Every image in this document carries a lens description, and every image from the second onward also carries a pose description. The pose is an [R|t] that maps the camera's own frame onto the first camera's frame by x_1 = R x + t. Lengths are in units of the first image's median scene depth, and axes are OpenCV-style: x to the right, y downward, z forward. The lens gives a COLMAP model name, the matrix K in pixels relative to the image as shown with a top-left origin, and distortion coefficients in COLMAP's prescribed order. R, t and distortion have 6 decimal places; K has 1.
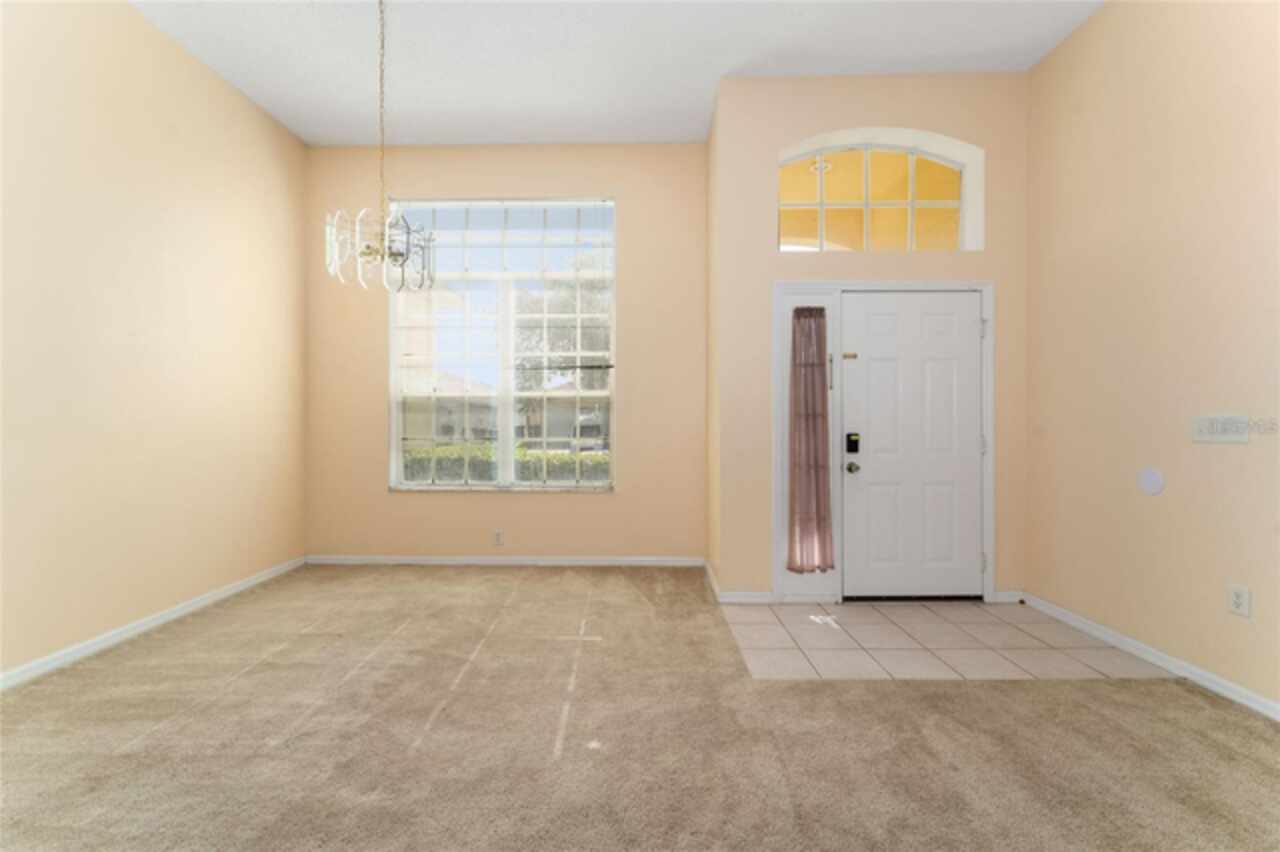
lens RADIAL K [[512.4, 0, 640.0], [0, 512.4, 426.0], [0, 0, 1]] dist [0.001719, 0.000296]
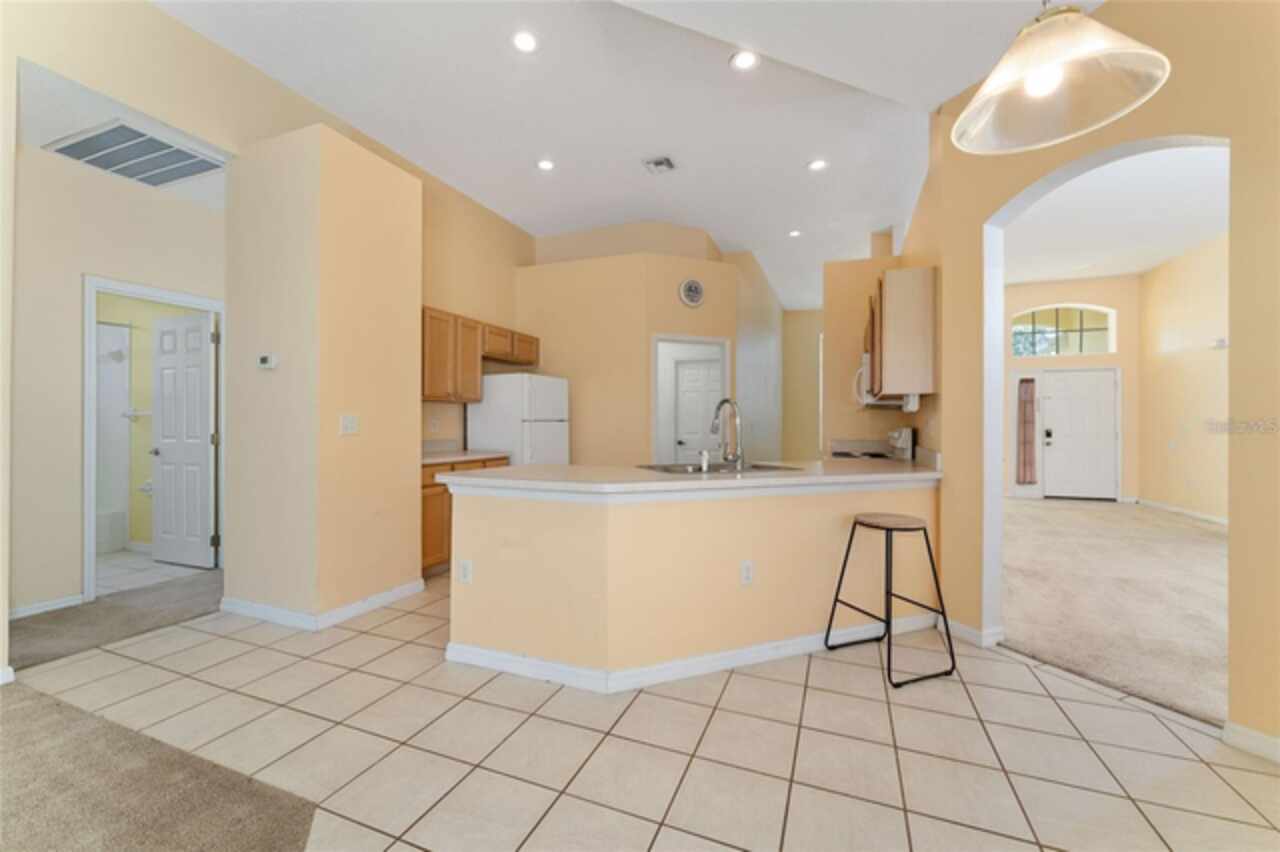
lens RADIAL K [[512.4, 0, 640.0], [0, 512.4, 426.0], [0, 0, 1]] dist [0.001719, 0.000296]
pose [[0.926721, 0.003564, -0.375734, -0.473179], [-0.004951, 0.999984, -0.002726, 0.013866], [0.375718, 0.004387, 0.926724, -2.007077]]
